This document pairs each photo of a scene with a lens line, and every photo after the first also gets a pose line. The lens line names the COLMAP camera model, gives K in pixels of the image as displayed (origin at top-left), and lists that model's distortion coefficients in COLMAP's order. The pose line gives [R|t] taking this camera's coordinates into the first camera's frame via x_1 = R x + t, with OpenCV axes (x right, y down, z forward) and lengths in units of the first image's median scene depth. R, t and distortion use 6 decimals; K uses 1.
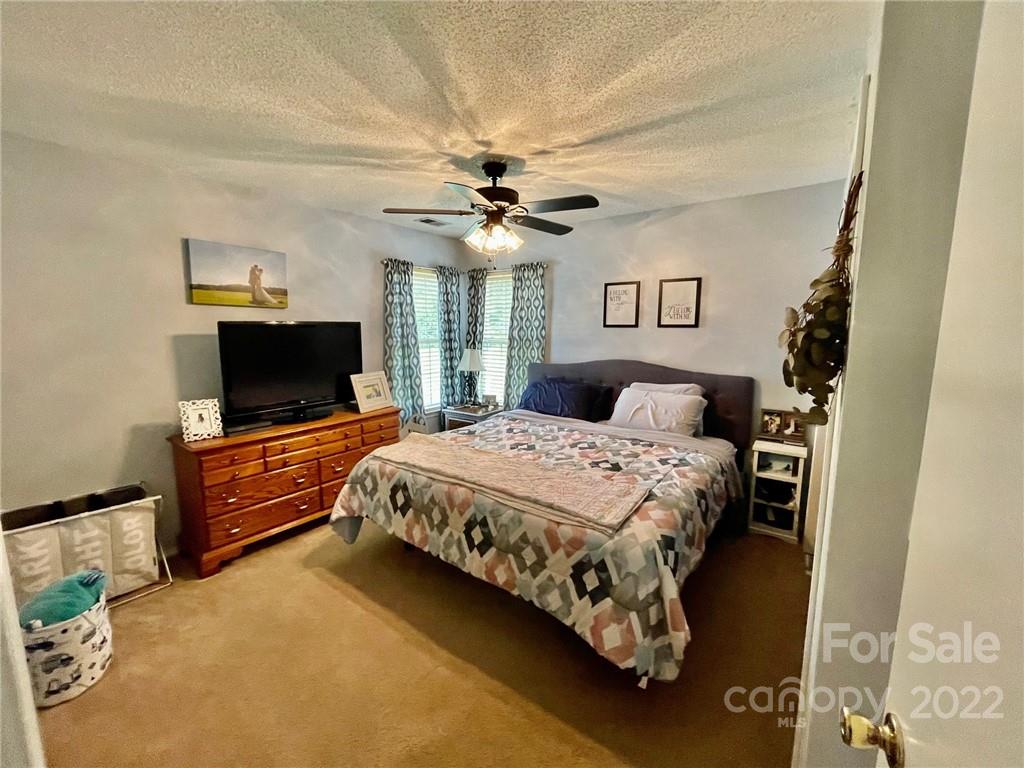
lens RADIAL K [[417.1, 0, 506.6], [0, 417.1, 380.4], [0, 0, 1]] dist [-0.001637, -0.000389]
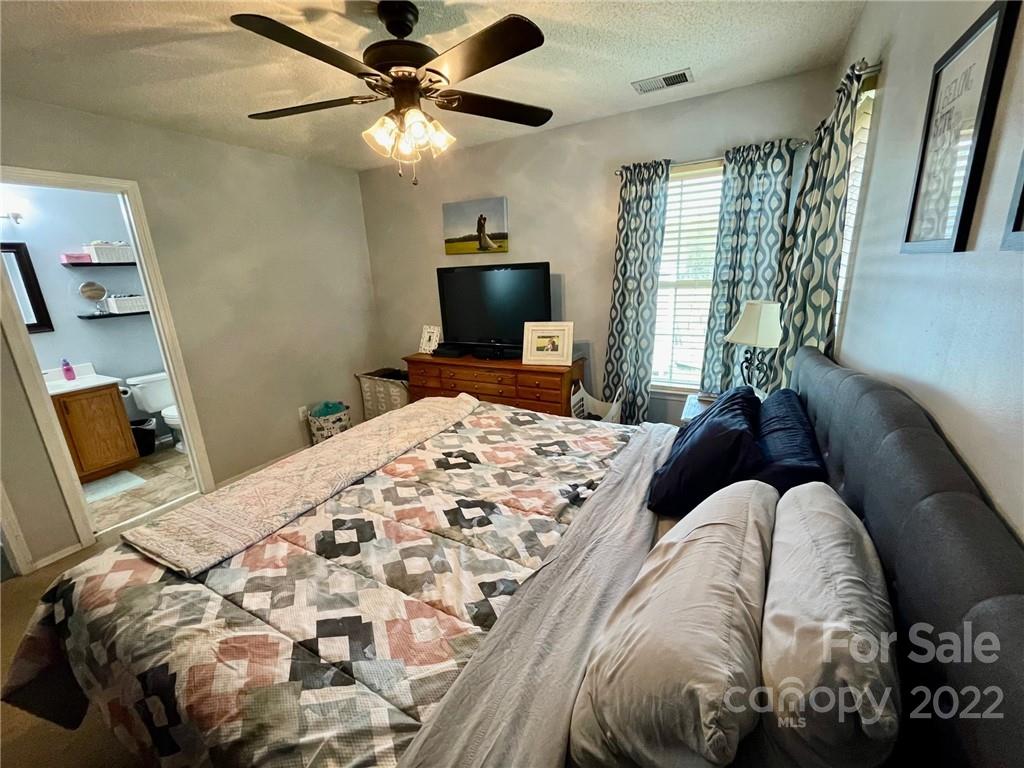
lens RADIAL K [[417.1, 0, 509.9], [0, 417.1, 382.2], [0, 0, 1]] dist [-0.001637, -0.000389]
pose [[0.124910, 0.255837, -0.958616, 0.646613], [-0.083059, 0.965488, 0.246848, -0.128591], [0.988685, 0.048788, 0.141848, 0.981329]]
